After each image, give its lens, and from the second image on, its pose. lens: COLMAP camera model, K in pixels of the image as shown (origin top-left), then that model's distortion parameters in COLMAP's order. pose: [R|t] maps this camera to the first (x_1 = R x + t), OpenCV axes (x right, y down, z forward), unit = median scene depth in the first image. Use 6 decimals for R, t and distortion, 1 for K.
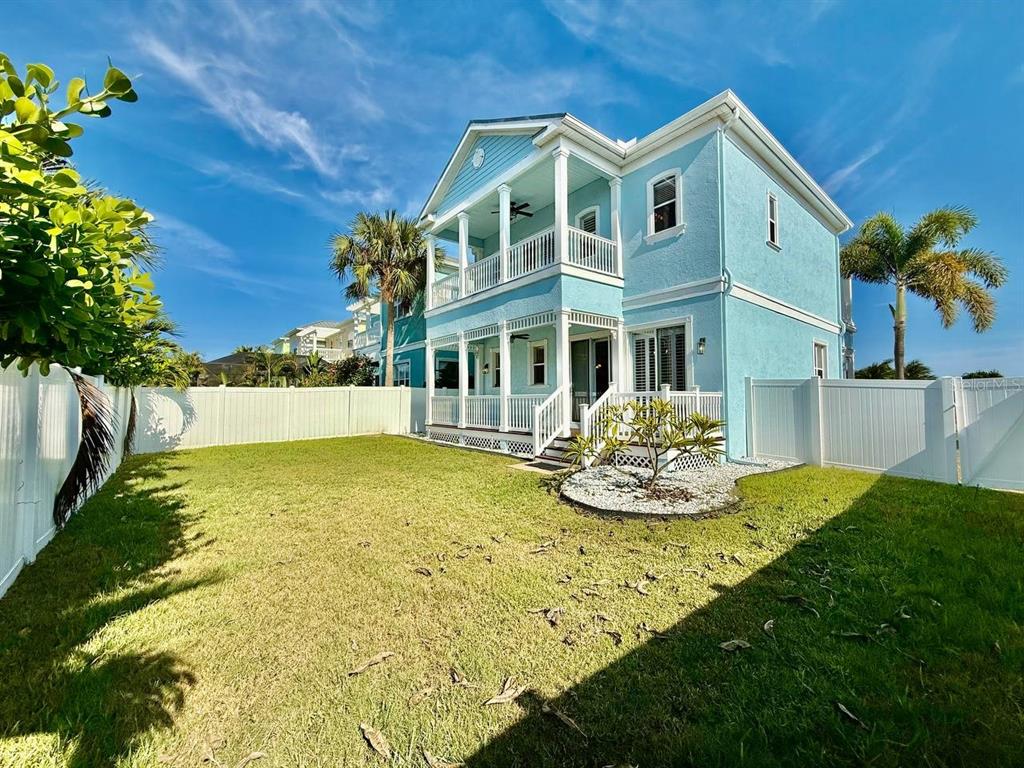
lens RADIAL K [[407.7, 0, 517.0], [0, 407.7, 379.1], [0, 0, 1]] dist [0.002085, 0.000149]
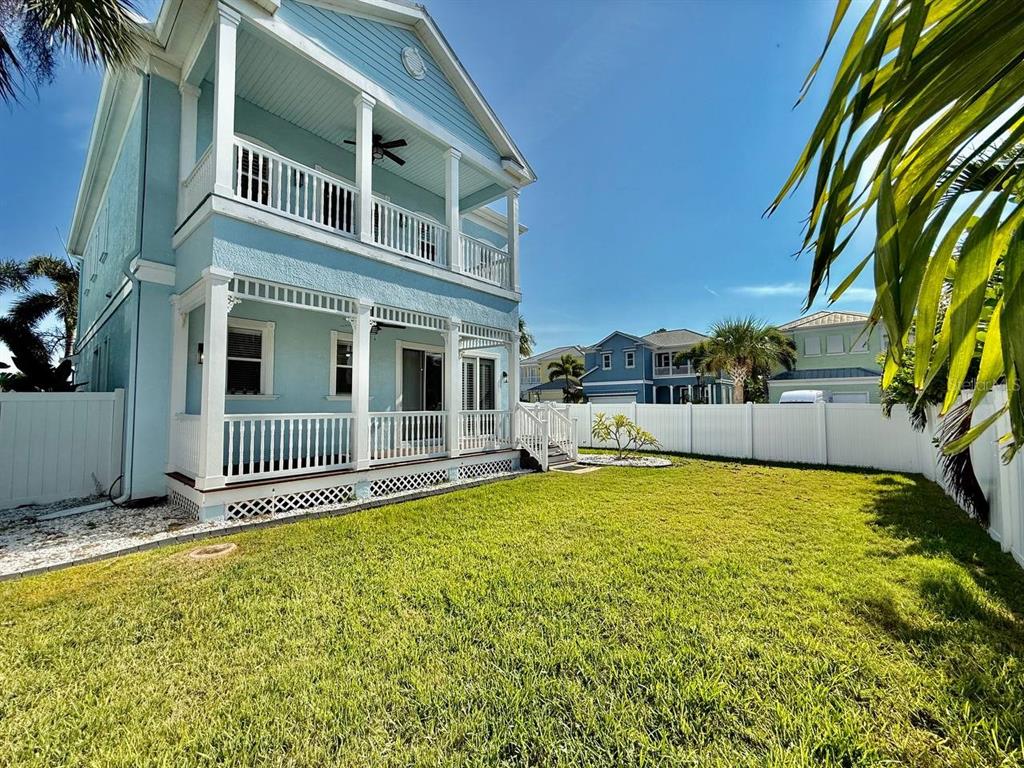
lens RADIAL K [[407.7, 0, 516.1], [0, 407.7, 389.3], [0, 0, 1]] dist [0.002085, 0.000149]
pose [[-0.184512, 0.057244, 0.981162, -0.721625], [-0.021526, 0.997828, -0.062265, 0.037911], [-0.982595, -0.032609, -0.182878, 0.889183]]
